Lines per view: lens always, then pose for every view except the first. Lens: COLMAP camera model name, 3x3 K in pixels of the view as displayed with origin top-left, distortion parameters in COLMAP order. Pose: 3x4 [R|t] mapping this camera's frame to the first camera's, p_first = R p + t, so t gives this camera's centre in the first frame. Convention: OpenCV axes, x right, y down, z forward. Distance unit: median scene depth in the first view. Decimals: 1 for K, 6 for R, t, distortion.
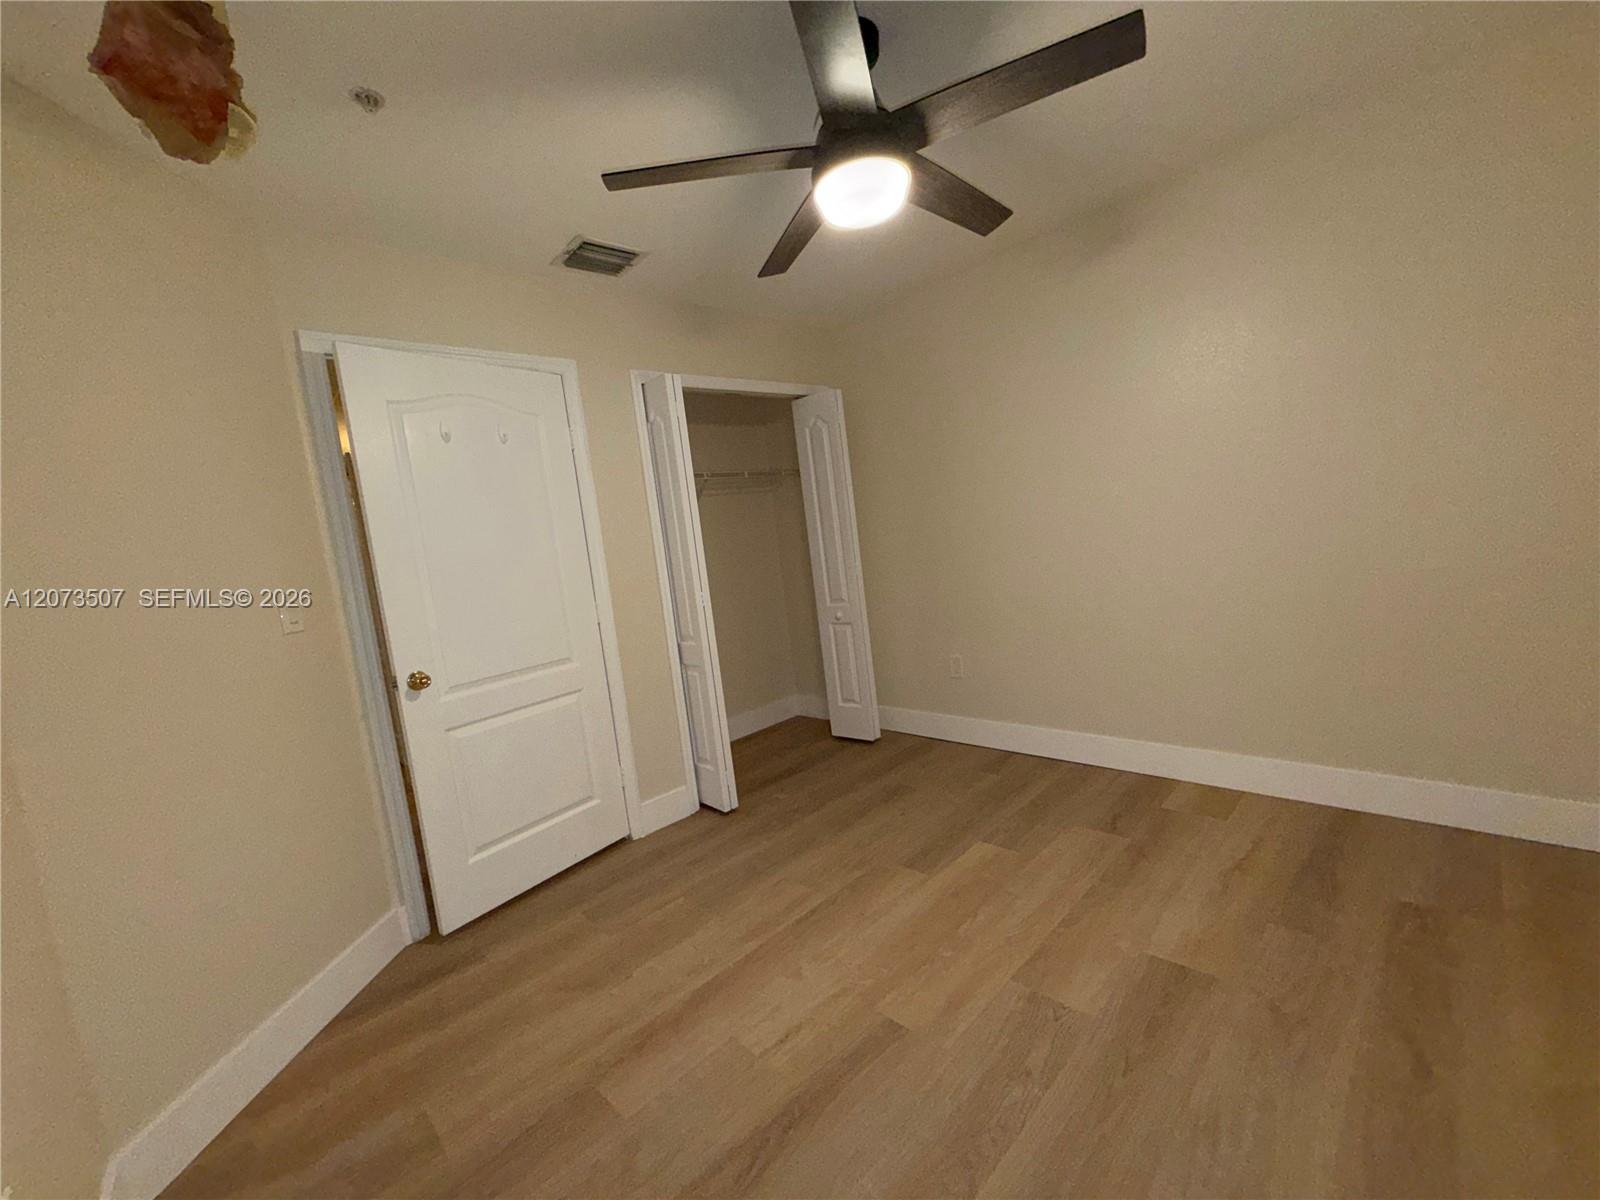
lens RADIAL K [[638.1, 0, 799.5], [0, 638.1, 606.3], [0, 0, 1]] dist [-0.000241, -0.000015]
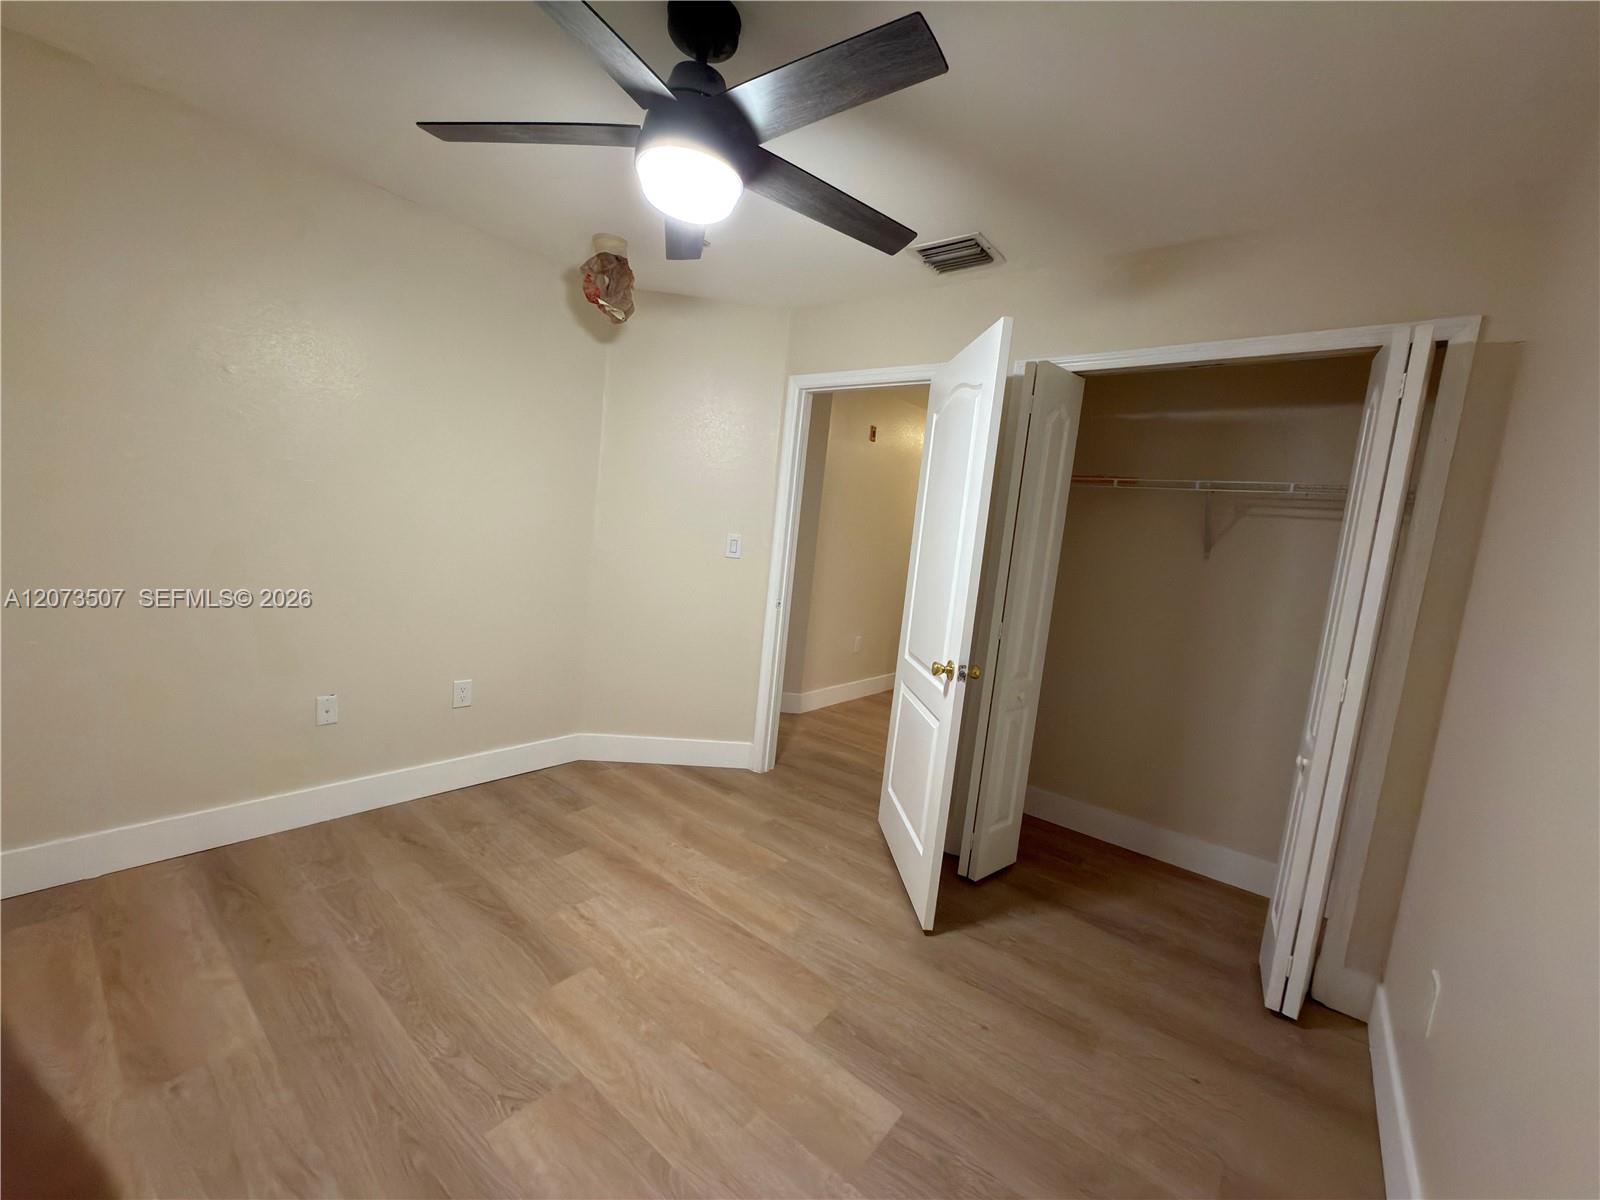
lens RADIAL K [[638.1, 0, 803.7], [0, 638.1, 605.9], [0, 0, 1]] dist [-0.000241, -0.000015]
pose [[0.121783, 0.247196, -0.961282, 0.990687], [-0.220538, 0.951020, 0.216618, -0.269065], [0.967746, 0.185618, 0.170334, 0.965551]]
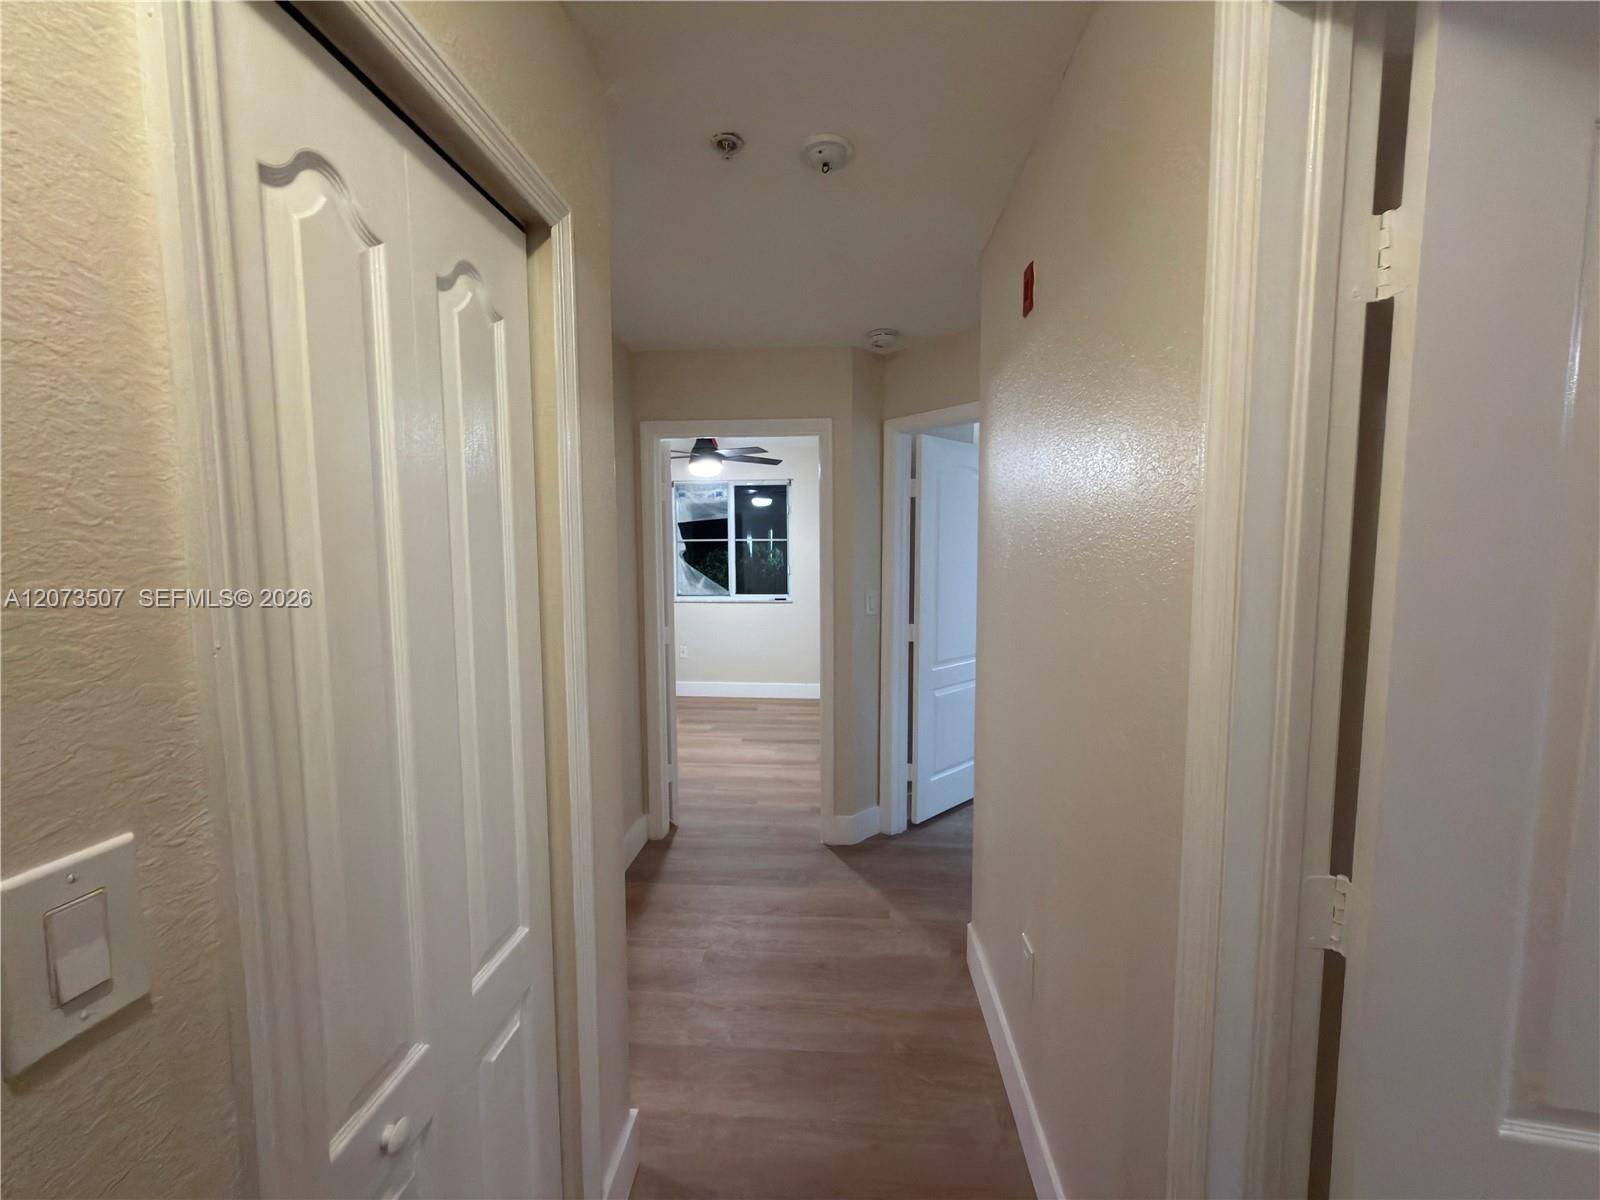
lens RADIAL K [[638.1, 0, 797.0], [0, 638.1, 592.8], [0, 0, 1]] dist [-0.000241, -0.000015]
pose [[-0.663006, 0.073082, 0.745038, -2.071661], [0.162331, 0.985579, 0.047780, -0.125189], [-0.730802, 0.152622, -0.665308, 2.411677]]
